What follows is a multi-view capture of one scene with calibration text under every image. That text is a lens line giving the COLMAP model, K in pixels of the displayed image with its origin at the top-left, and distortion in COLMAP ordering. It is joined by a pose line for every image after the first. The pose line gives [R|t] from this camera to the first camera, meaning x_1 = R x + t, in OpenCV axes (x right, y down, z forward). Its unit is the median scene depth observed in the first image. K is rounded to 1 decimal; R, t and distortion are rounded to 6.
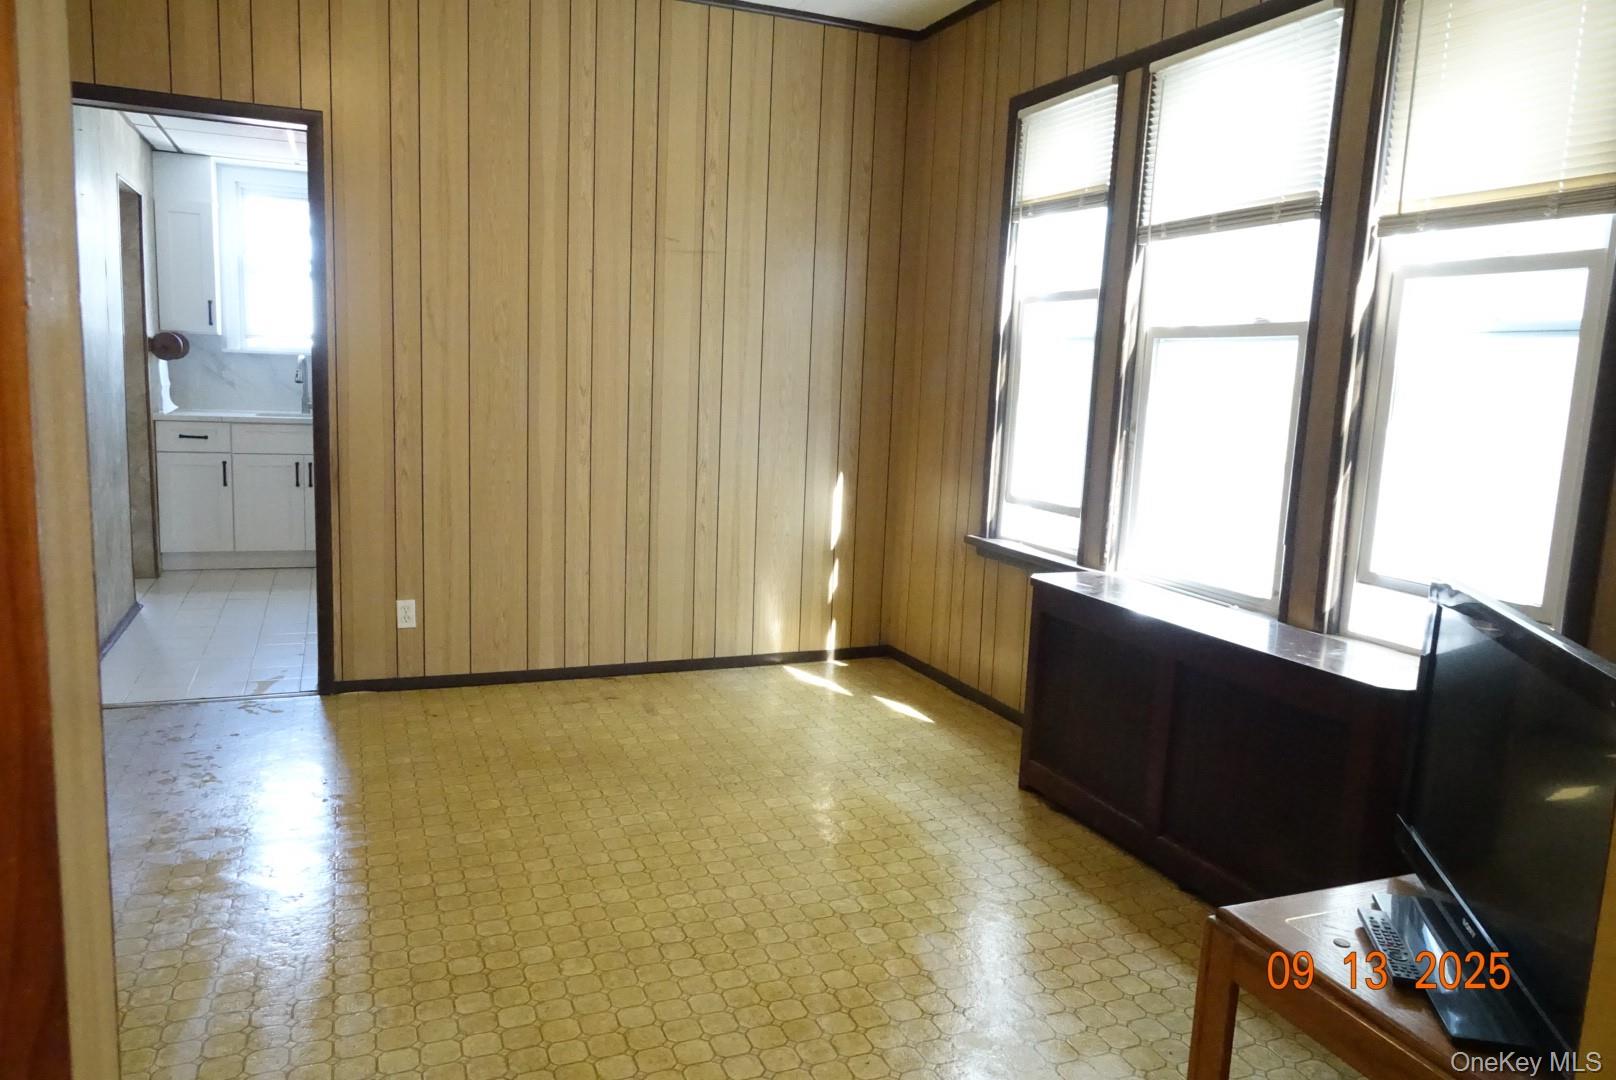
lens RADIAL K [[1118.5, 0, 811.7], [0, 1118.5, 535.4], [0, 0, 1]] dist [0.002765, -0.007291]
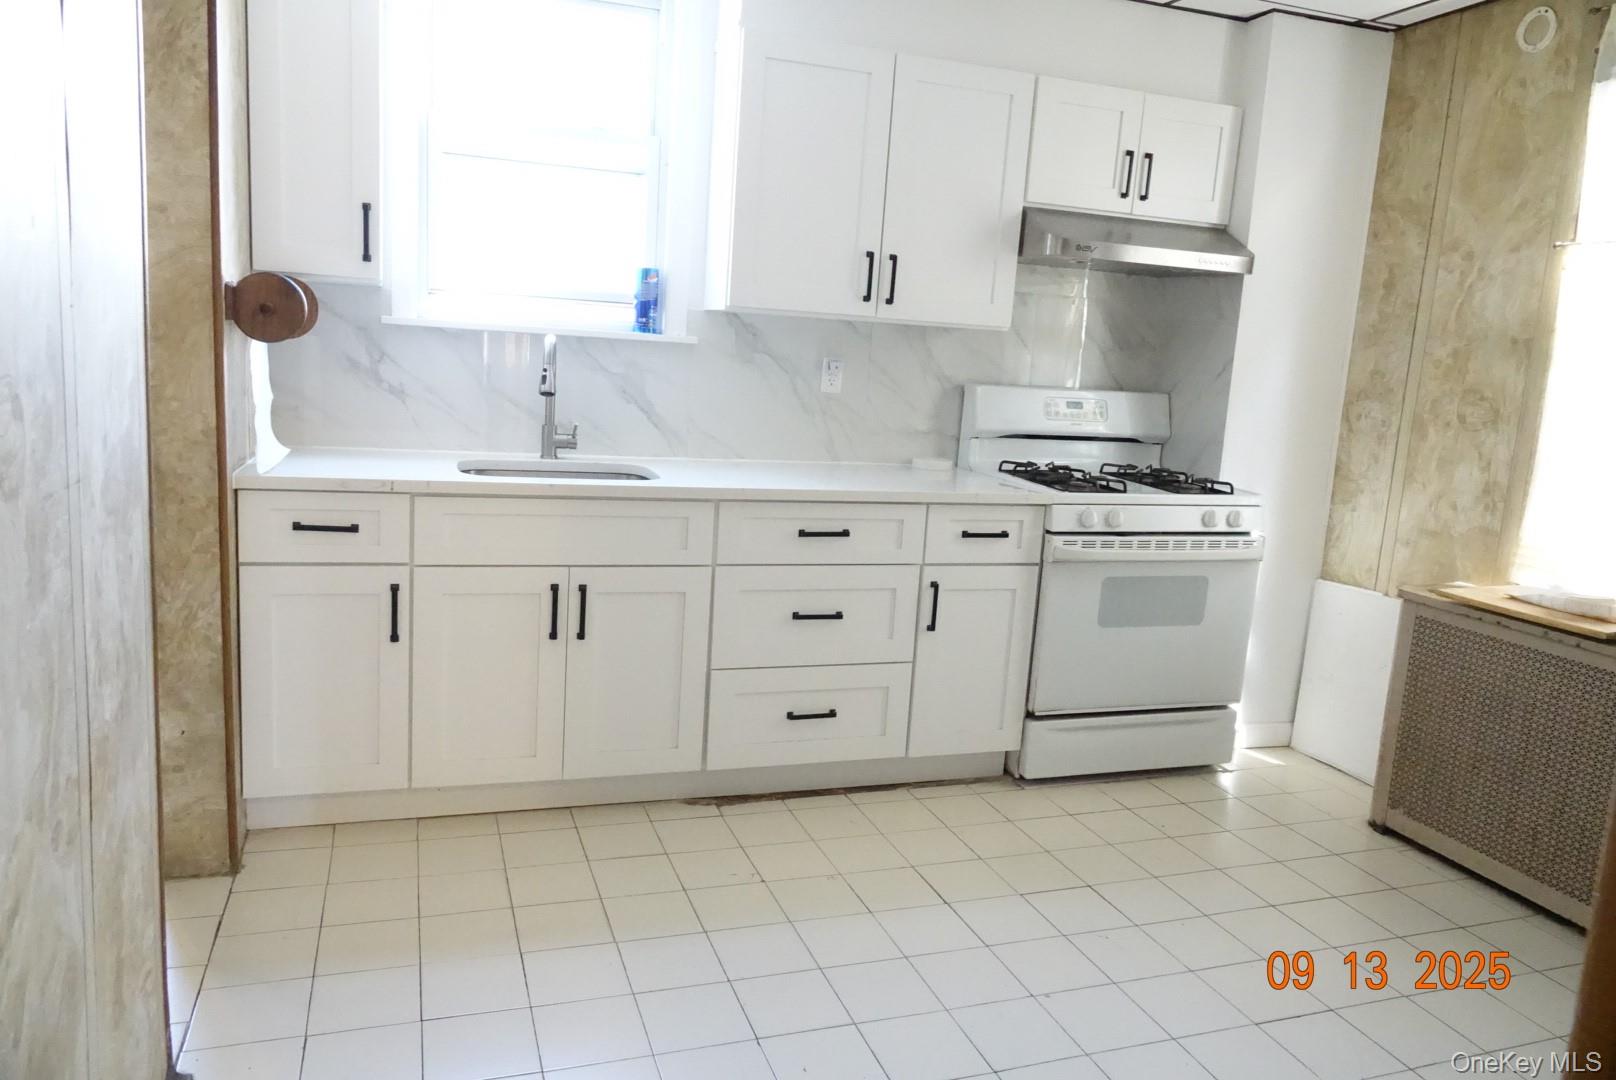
lens RADIAL K [[1118.5, 0, 809.1], [0, 1118.5, 535.6], [0, 0, 1]] dist [0.002765, -0.007291]
pose [[0.997995, 0.031959, -0.054640, -0.501376], [-0.030958, 0.999339, 0.019076, -0.141149], [0.055214, -0.017346, 0.998324, 0.850487]]
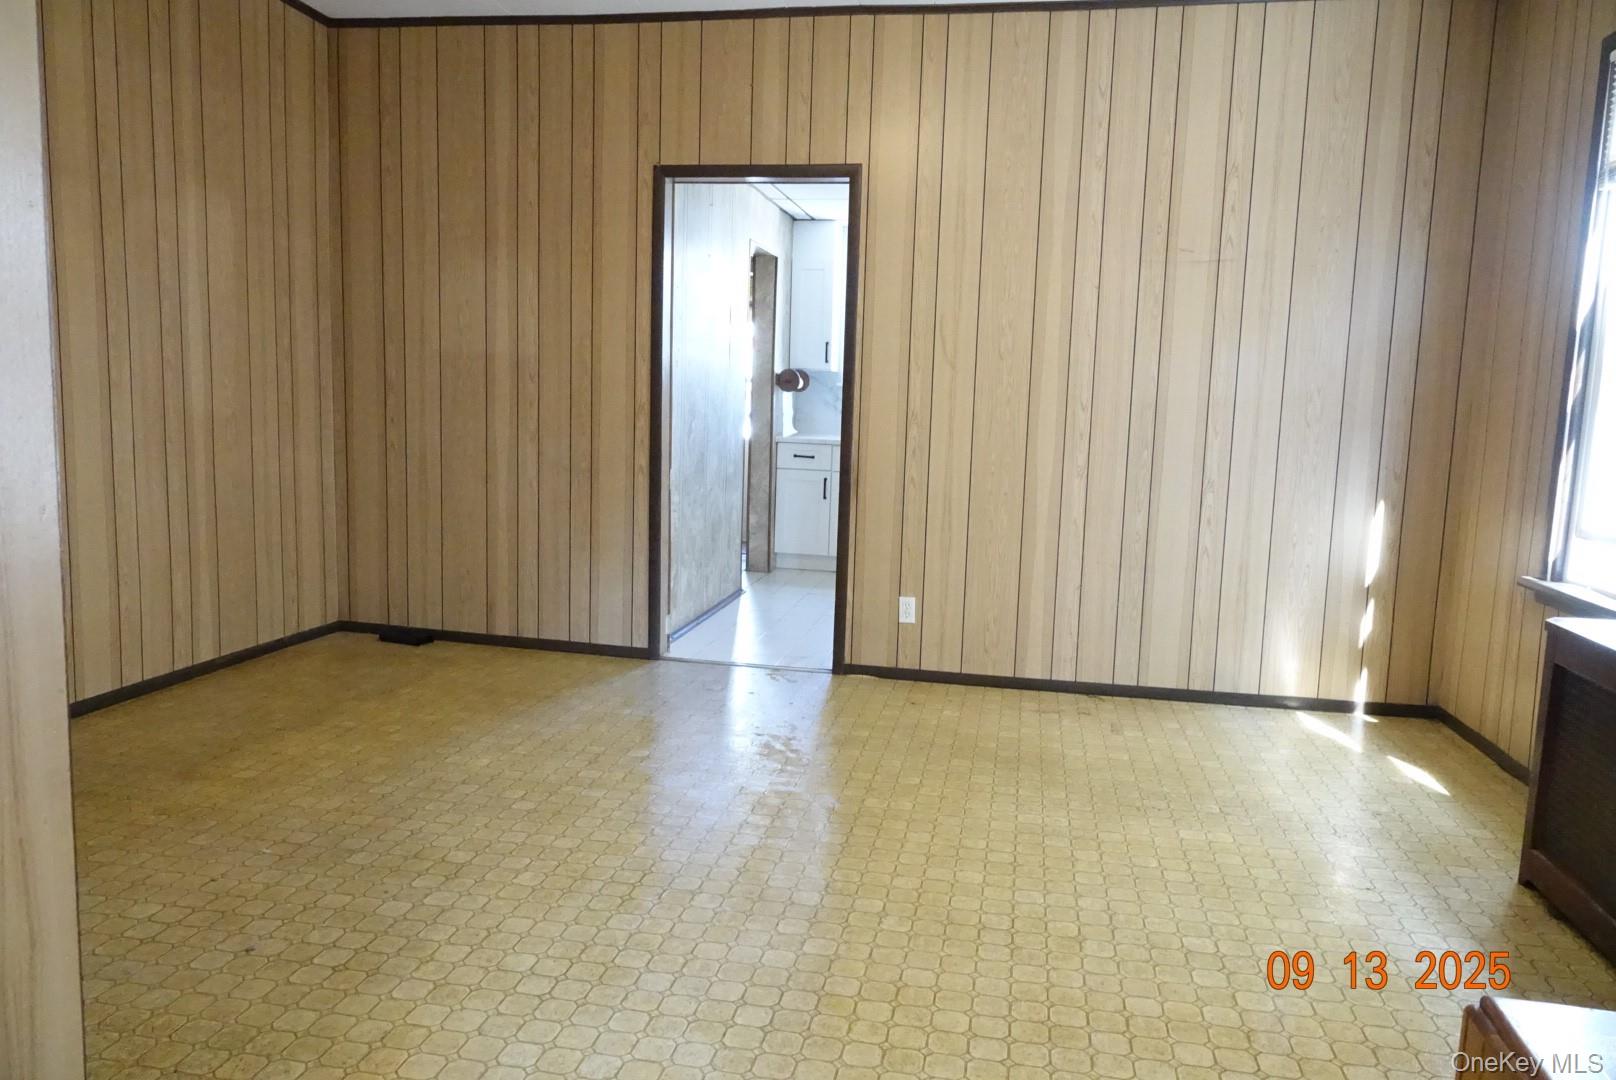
lens RADIAL K [[1118.5, 0, 805.9], [0, 1118.5, 533.5], [0, 0, 1]] dist [0.002765, -0.007291]
pose [[0.831777, 0.051760, -0.552692, 0.153628], [-0.075876, 0.996900, -0.020830, 0.025353], [0.549900, 0.059262, 0.833125, 0.028378]]
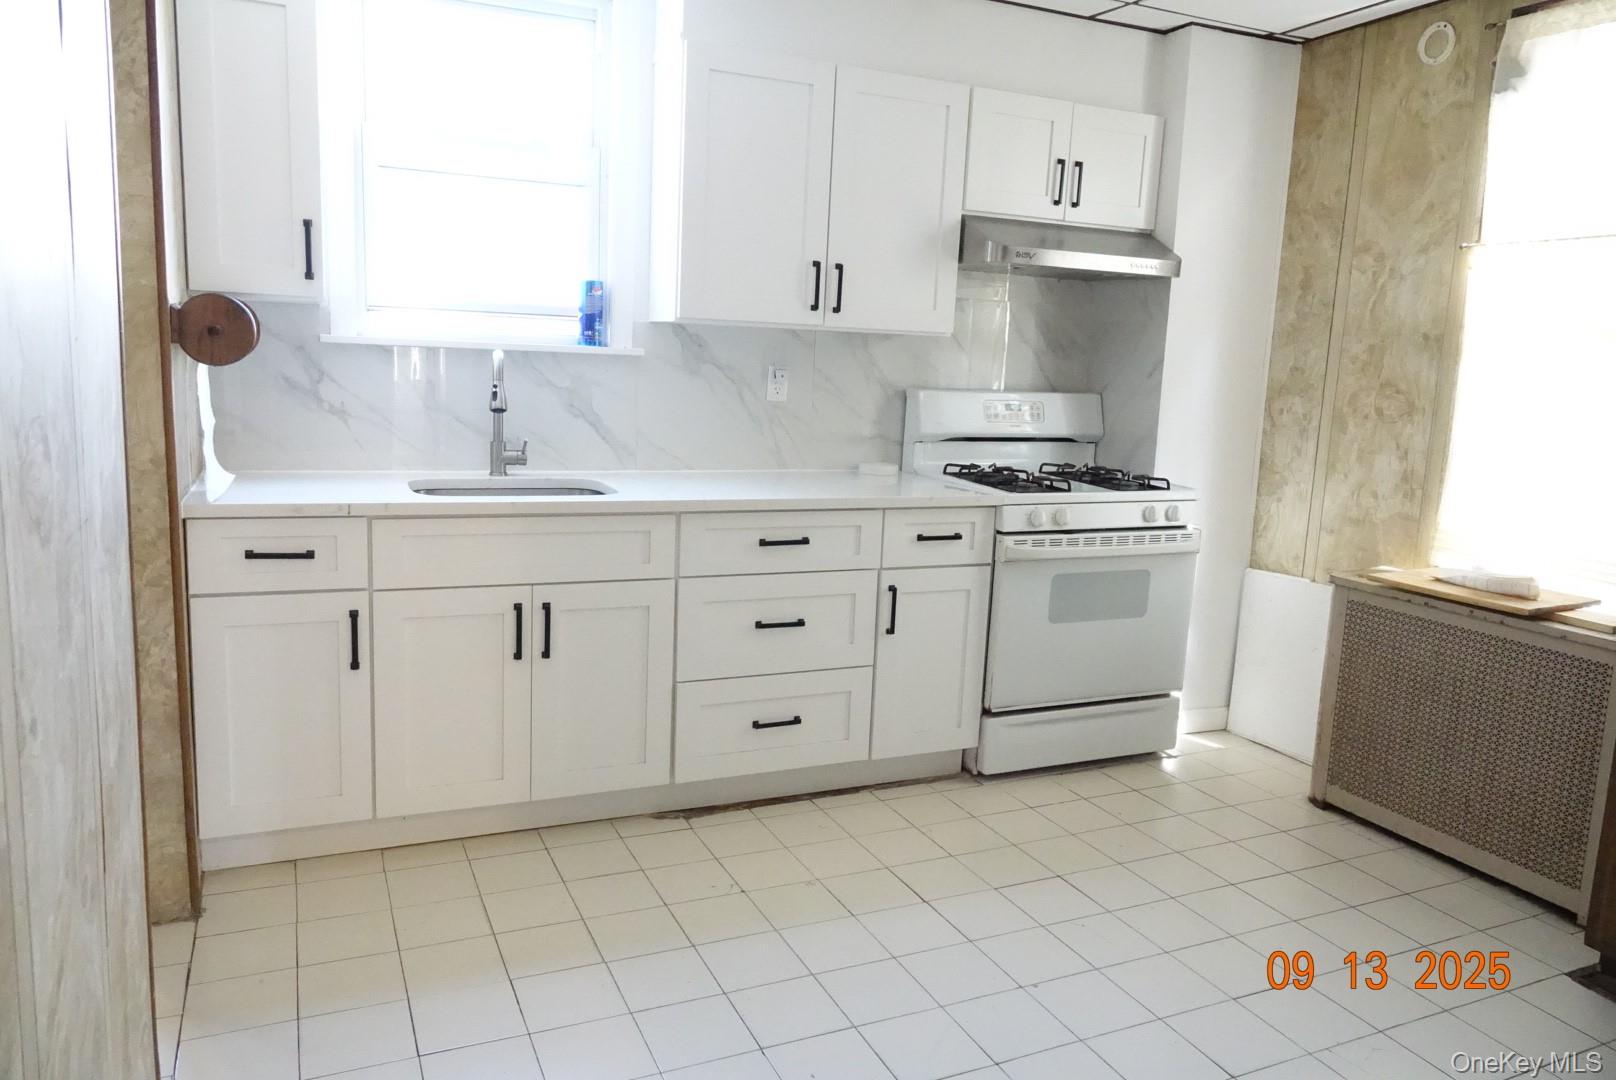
lens RADIAL K [[1118.5, 0, 809.5], [0, 1118.5, 536.2], [0, 0, 1]] dist [0.002765, -0.007291]
pose [[0.999496, -0.003391, 0.031560, -0.536022], [0.002905, 0.999877, 0.015426, -0.143915], [-0.031608, -0.015326, 0.999383, 0.845500]]
